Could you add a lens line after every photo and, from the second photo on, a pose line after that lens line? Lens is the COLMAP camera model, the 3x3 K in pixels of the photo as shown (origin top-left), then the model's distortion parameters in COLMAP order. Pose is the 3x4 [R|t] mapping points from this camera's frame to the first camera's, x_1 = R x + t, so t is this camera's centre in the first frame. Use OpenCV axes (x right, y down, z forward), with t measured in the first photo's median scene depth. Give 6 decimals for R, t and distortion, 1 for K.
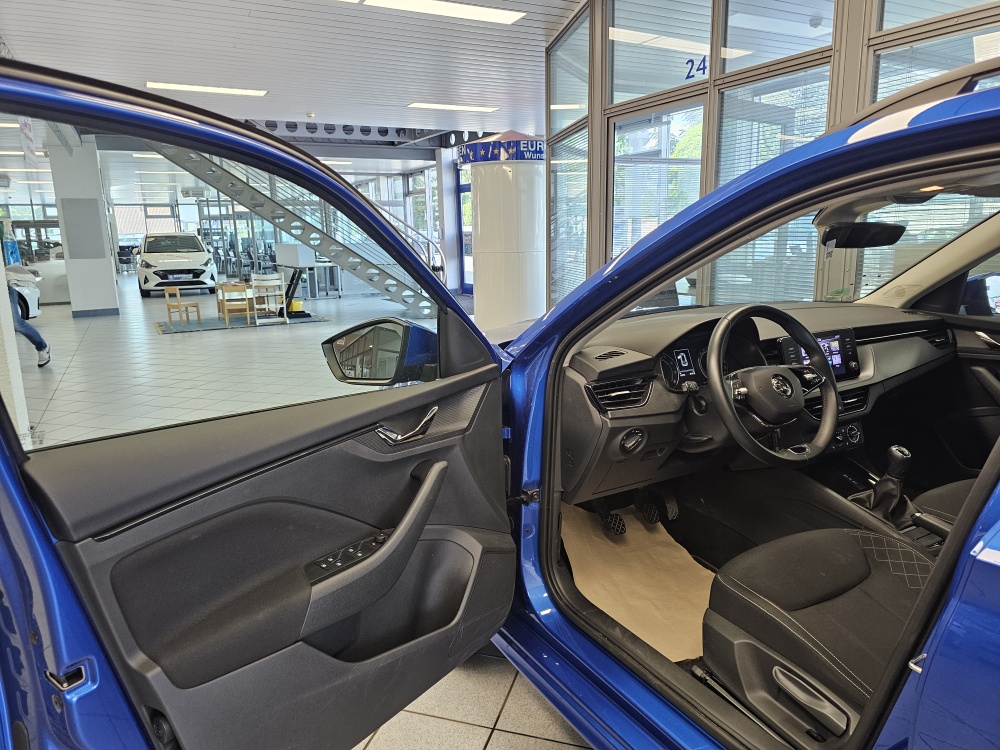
lens RADIAL K [[682.8, 0, 488.9], [0, 682.8, 374.7], [0, 0, 1]] dist [0.064301, -0.058203]
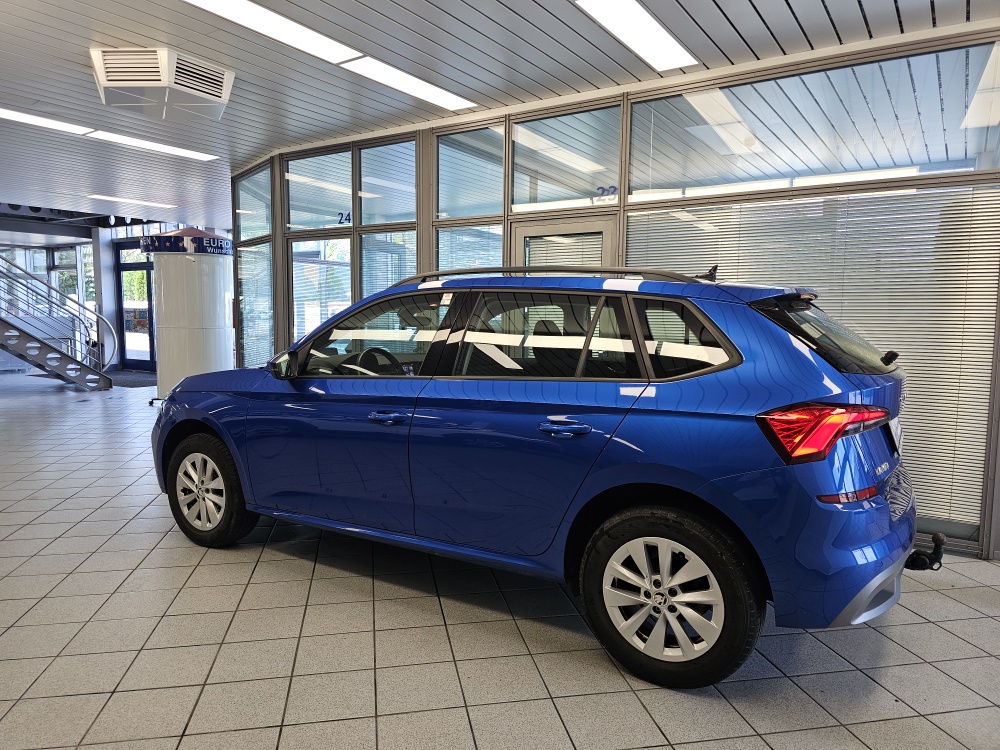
lens RADIAL K [[682.8, 0, 497.2], [0, 682.8, 377.0], [0, 0, 1]] dist [0.064301, -0.058203]
pose [[0.878544, -0.014669, 0.477435, -0.159884], [0.068992, 0.992944, -0.096447, 0.106678], [-0.472652, 0.117672, 0.873358, -0.530528]]
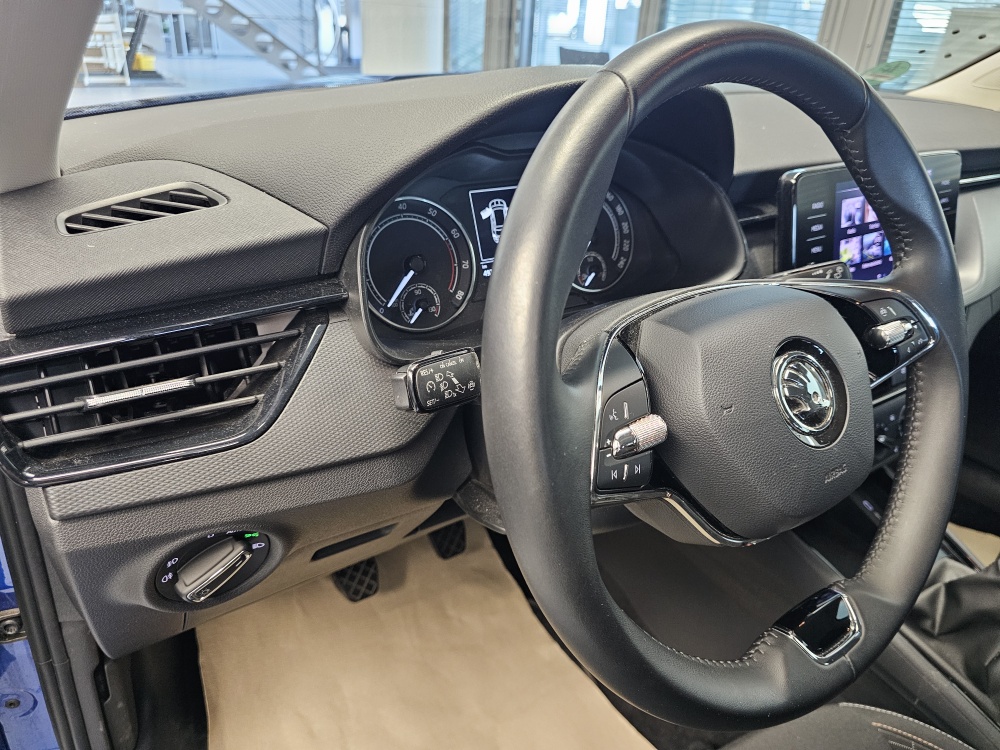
lens RADIAL K [[682.8, 0, 503.0], [0, 682.8, 375.7], [0, 0, 1]] dist [0.064301, -0.058203]
pose [[0.992257, 0.027543, 0.121107, 0.123253], [-0.060914, 0.957689, 0.281285, -0.021516], [-0.108235, -0.286484, 0.951952, 0.333155]]
